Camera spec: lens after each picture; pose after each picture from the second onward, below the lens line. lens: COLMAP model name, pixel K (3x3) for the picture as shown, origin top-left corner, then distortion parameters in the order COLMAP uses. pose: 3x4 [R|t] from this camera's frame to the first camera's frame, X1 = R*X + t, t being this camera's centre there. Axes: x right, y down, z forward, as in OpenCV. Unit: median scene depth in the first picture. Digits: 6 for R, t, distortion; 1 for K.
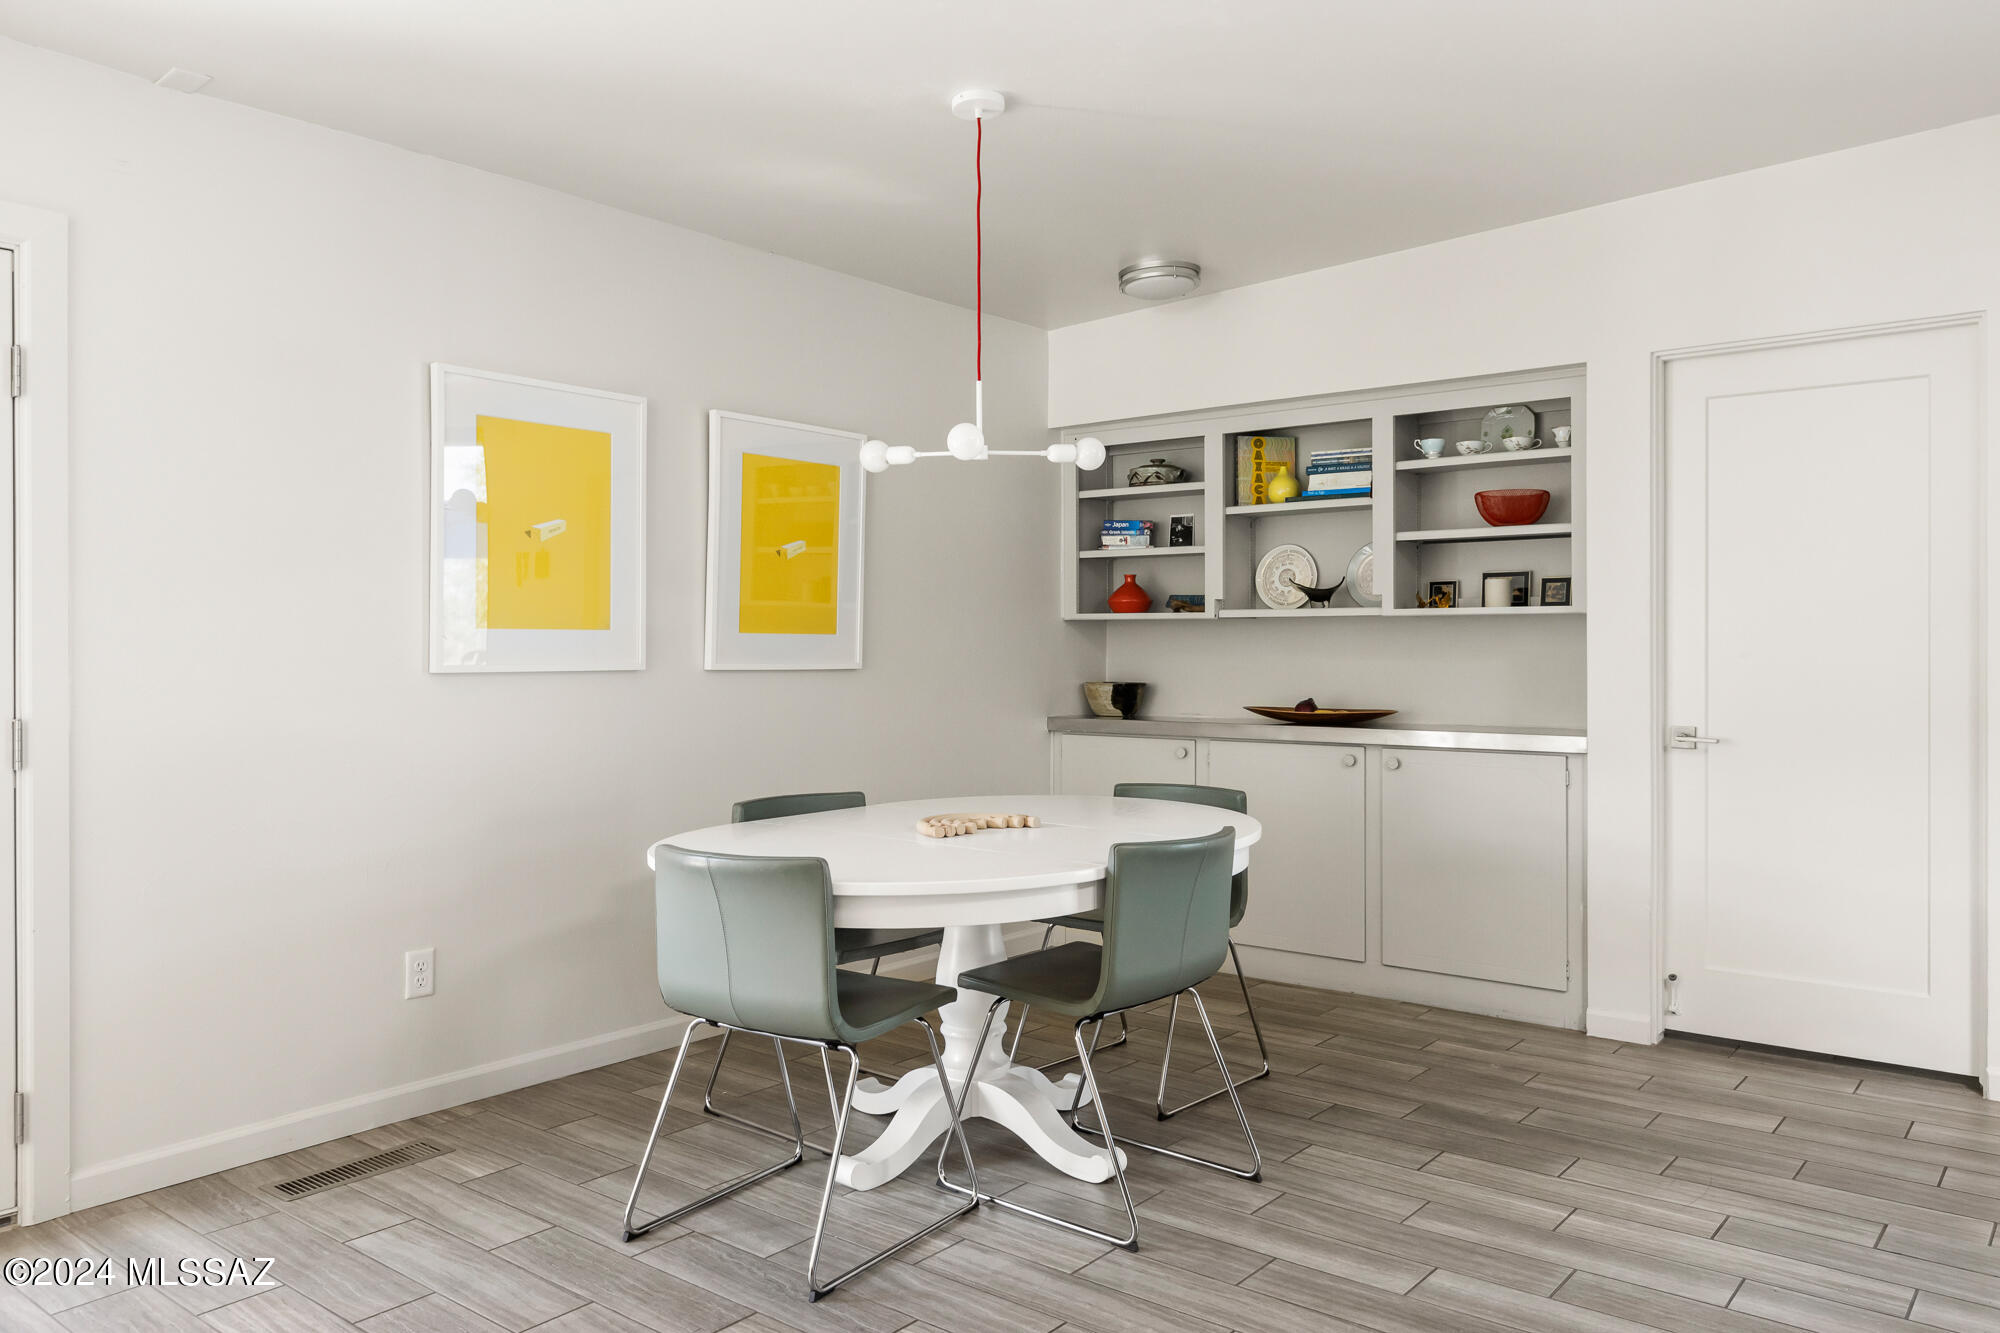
lens RADIAL K [[1405.4, 0, 996.1], [0, 1405.4, 672.7], [0, 0, 1]] dist [0.034010, -0.002352]
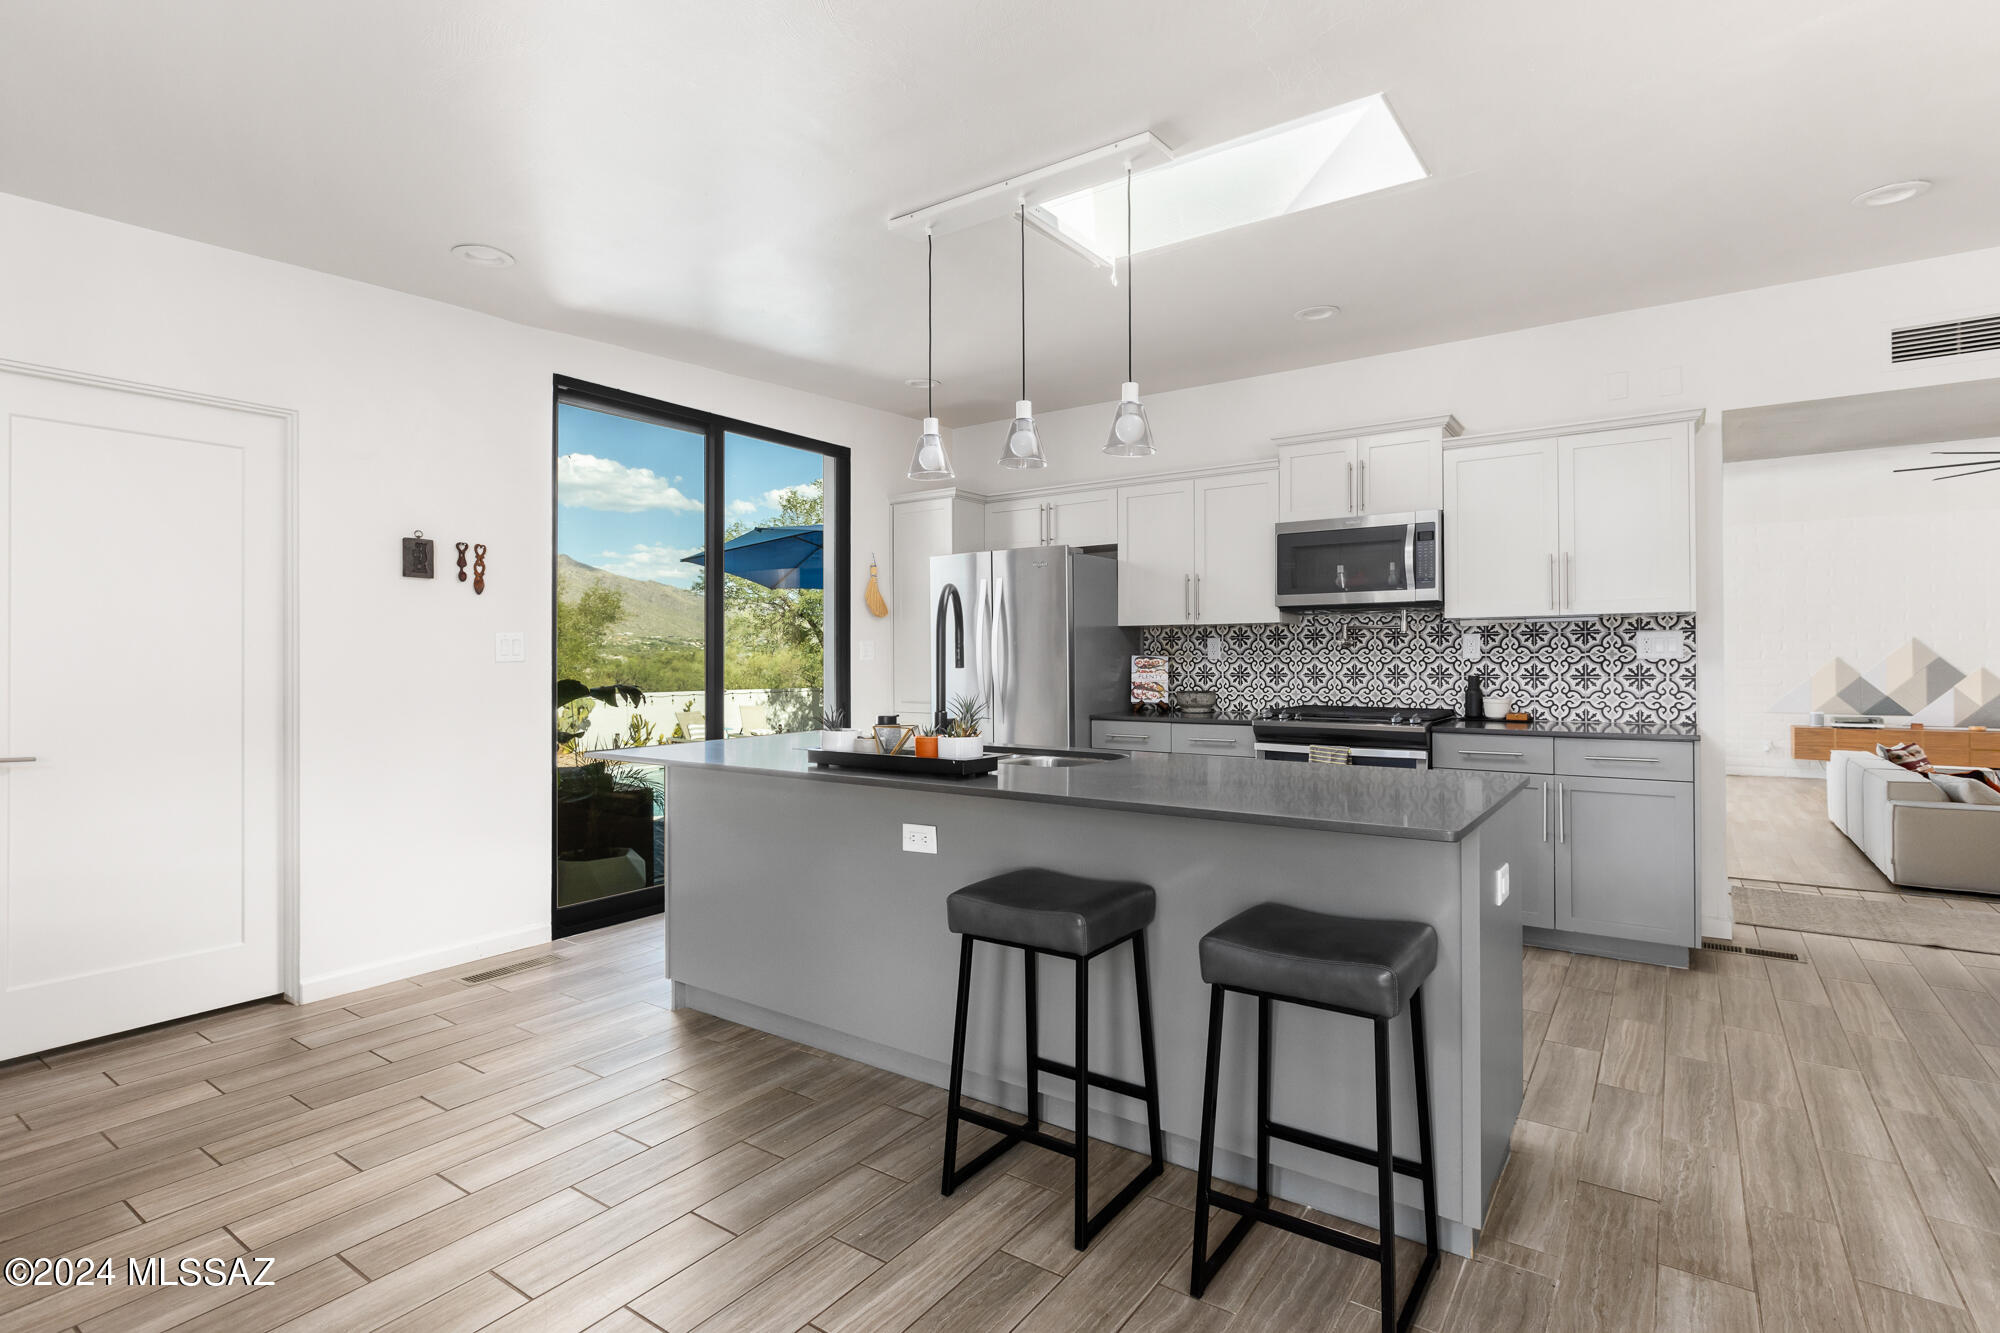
lens RADIAL K [[957.9, 0, 1012.6], [0, 957.9, 655.1], [0, 0, 1]] dist [0.002560, -0.000987]
pose [[-0.053048, 0.010775, 0.998534, -0.185378], [0.027509, 0.999578, -0.009325, 0.000705], [-0.998213, 0.026974, -0.053322, 0.305091]]
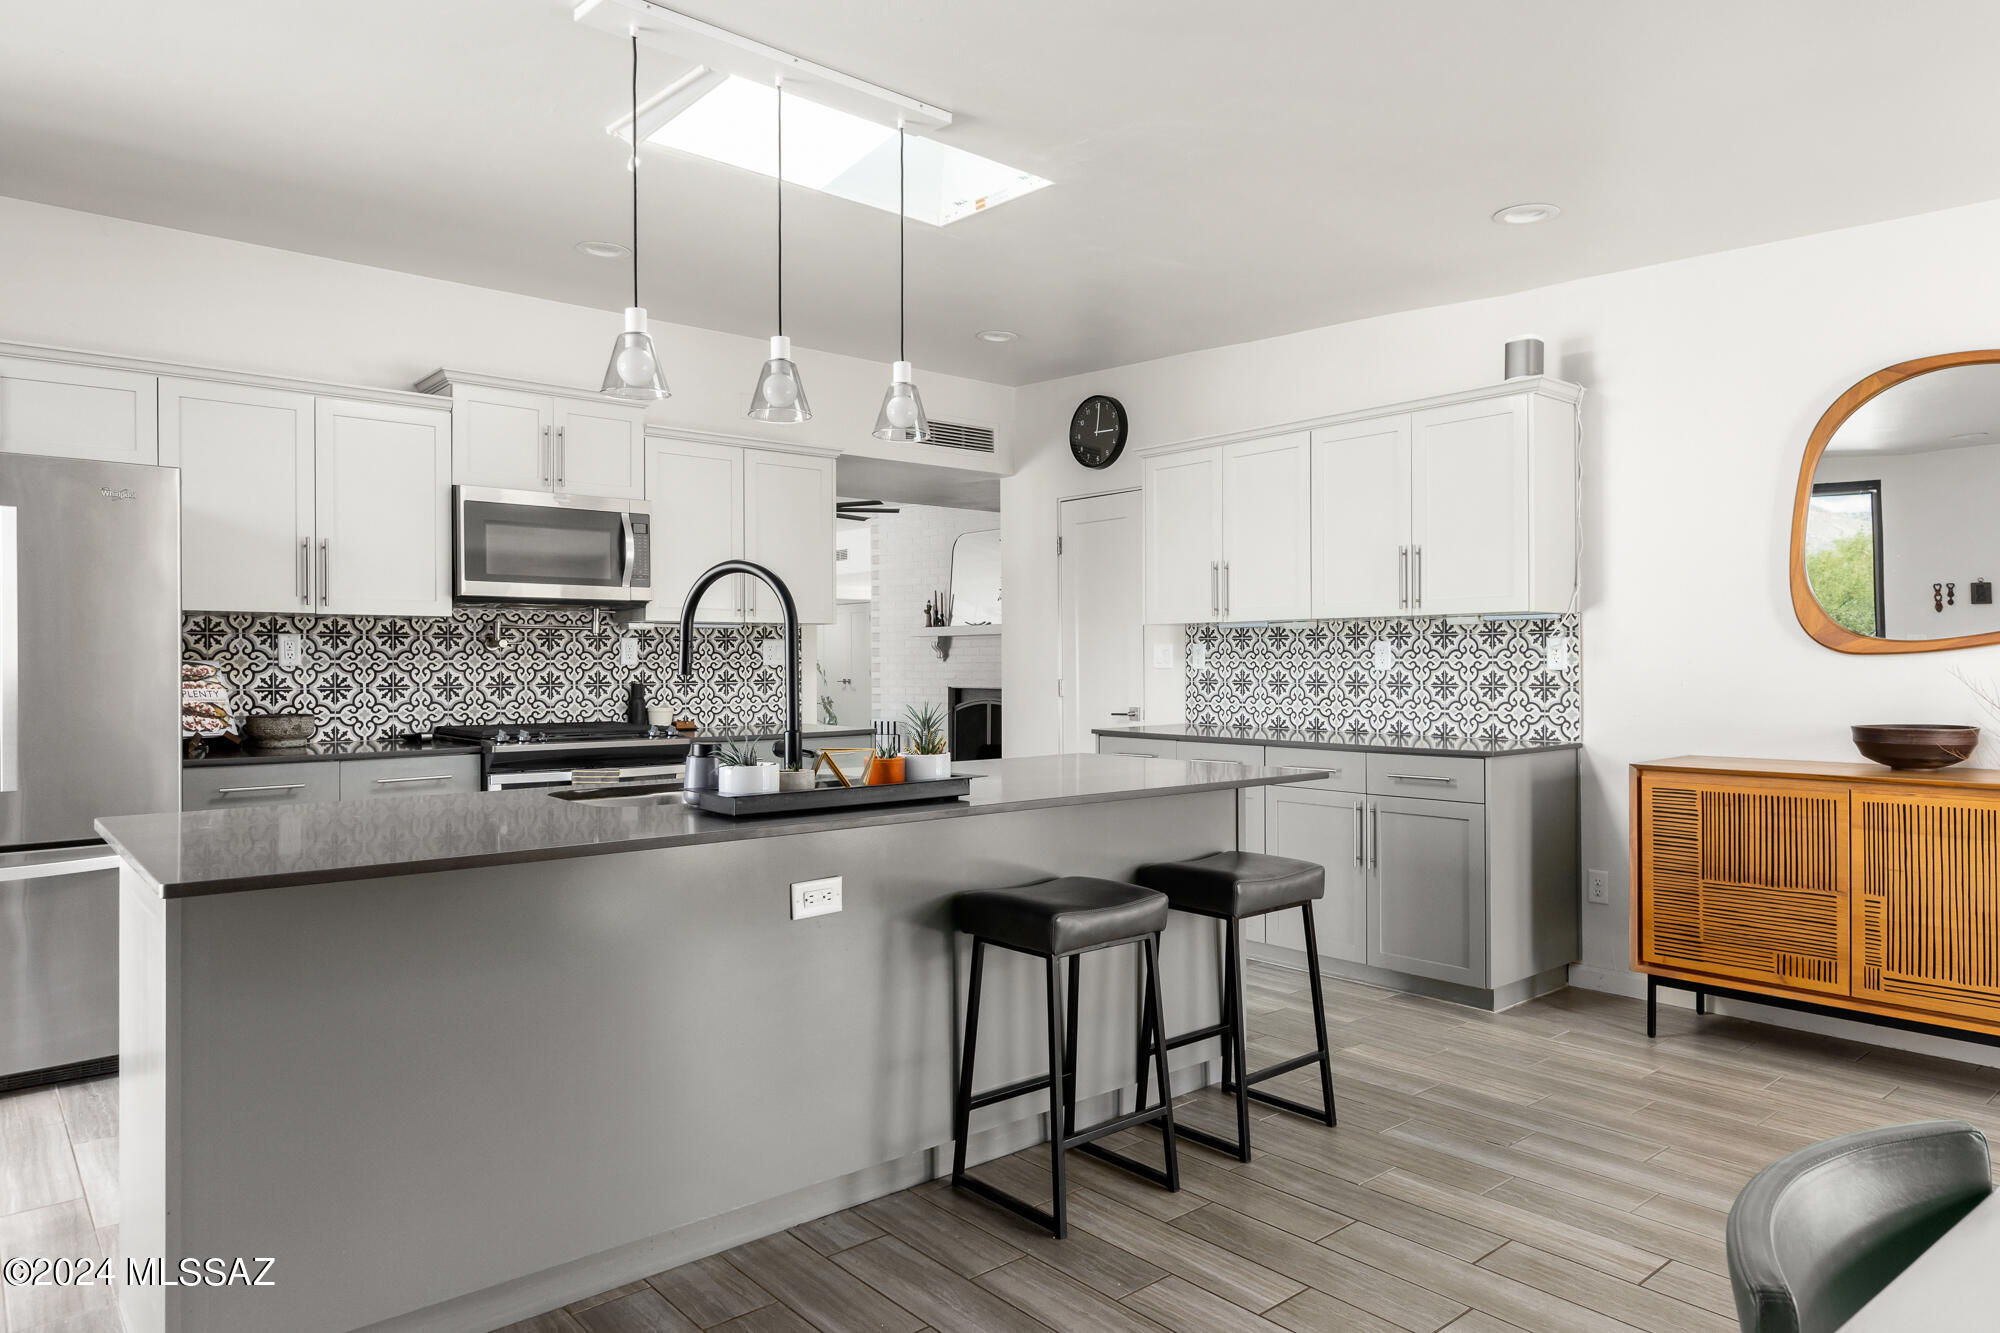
lens RADIAL K [[1254.5, 0, 1017.1], [0, 1254.5, 661.0], [0, 0, 1]] dist [-0.005063, 0.004797]
pose [[-0.980136, 0.010558, 0.198044, 0.176379], [0.014743, 0.999698, 0.019672, -0.013127], [-0.197776, 0.022201, -0.979996, 0.851797]]
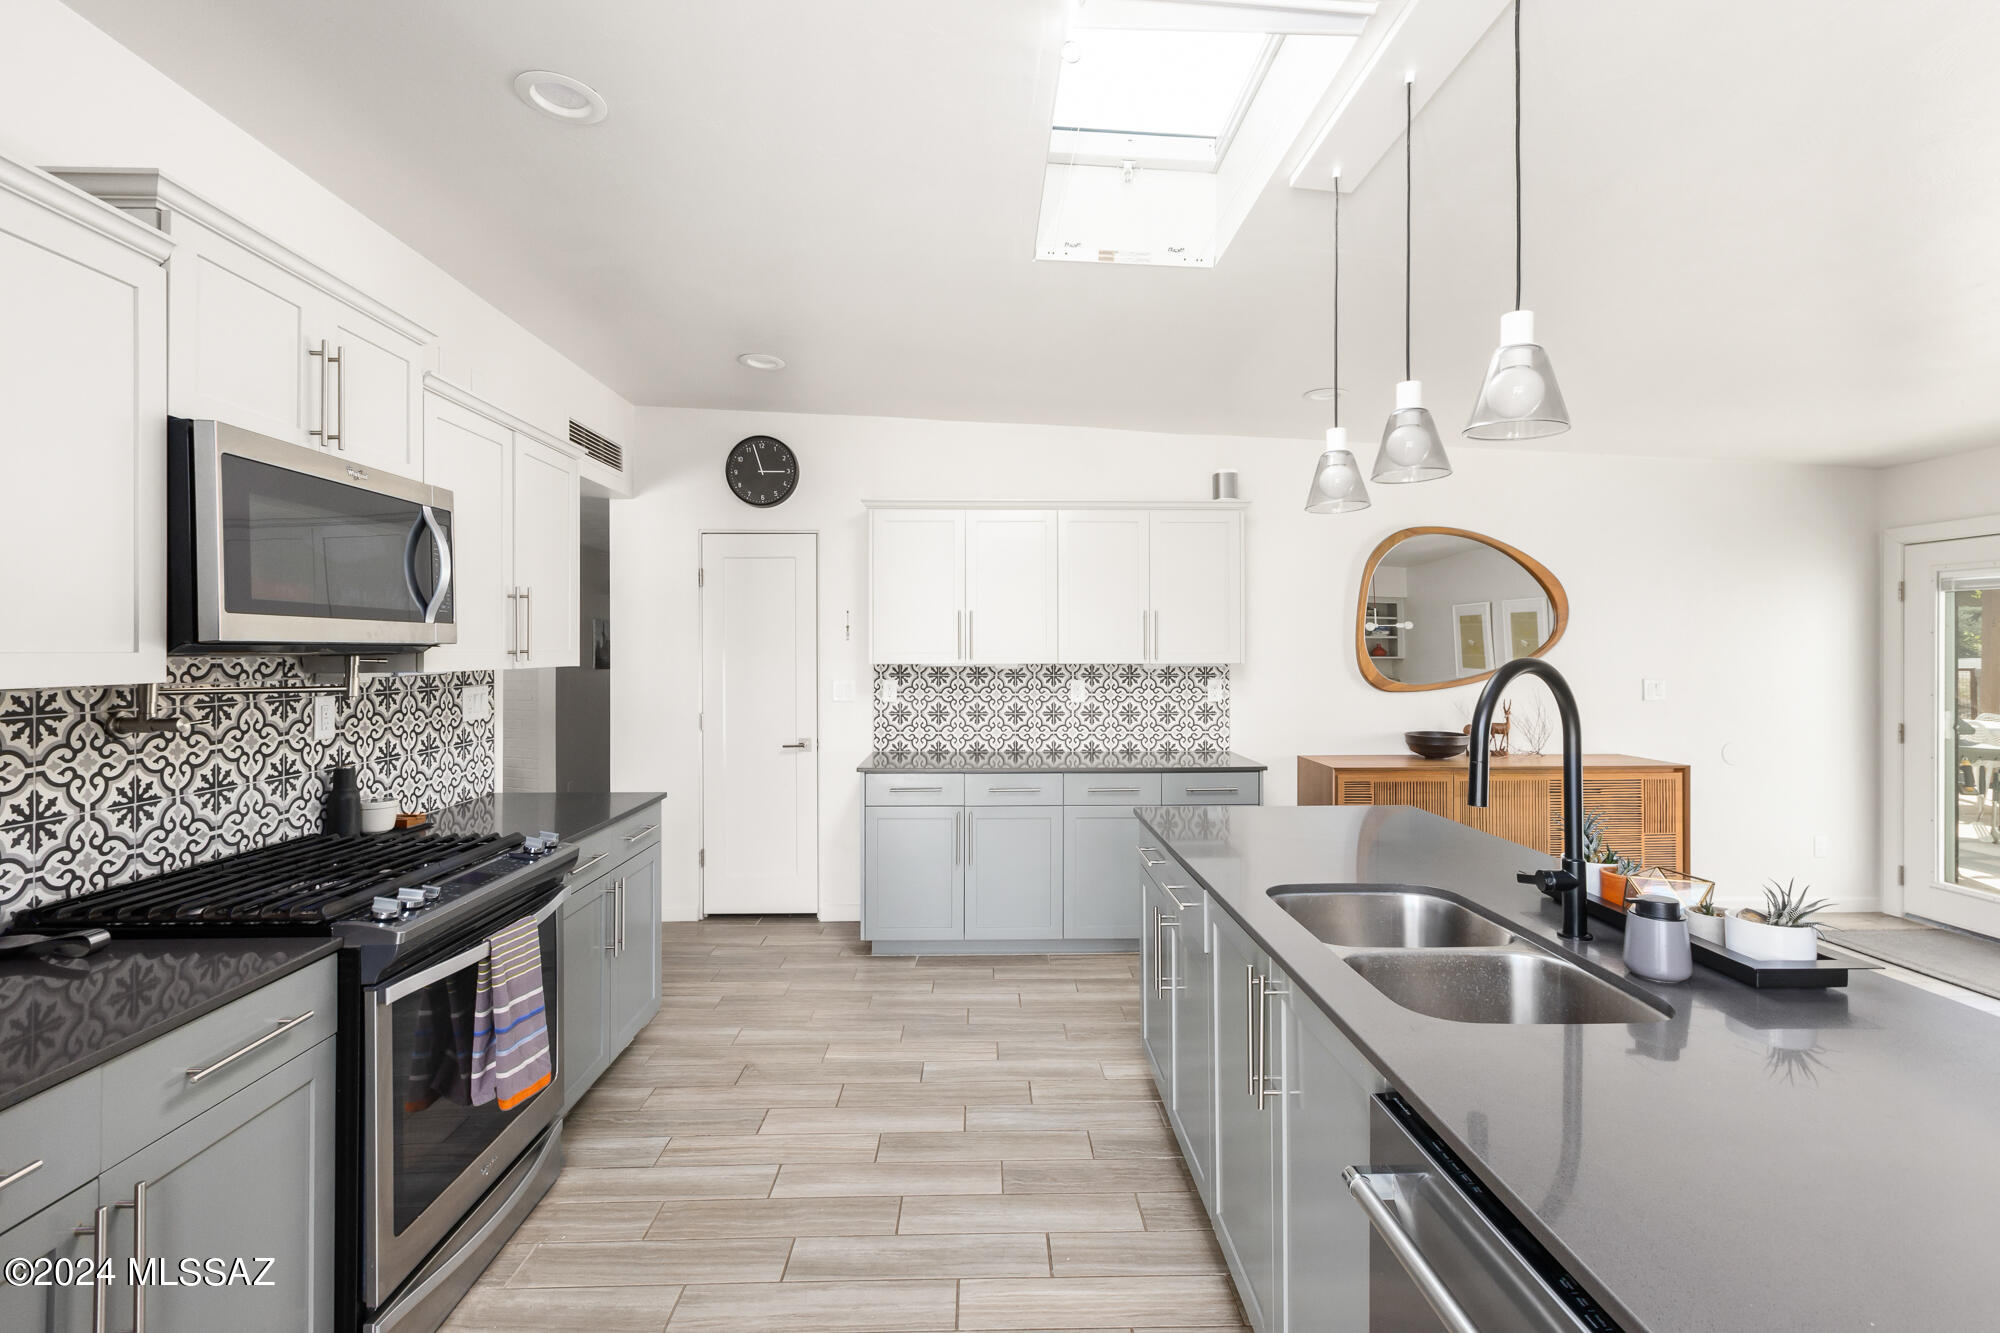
lens RADIAL K [[899.1, 0, 1008.2], [0, 899.1, 649.6], [0, 0, 1]] dist [0.009542, -0.002512]
pose [[-0.772093, 0.006459, -0.635476, 0.780900], [-0.008760, 0.999745, 0.020803, -0.058508], [0.635449, 0.021629, -0.771840, 0.447060]]
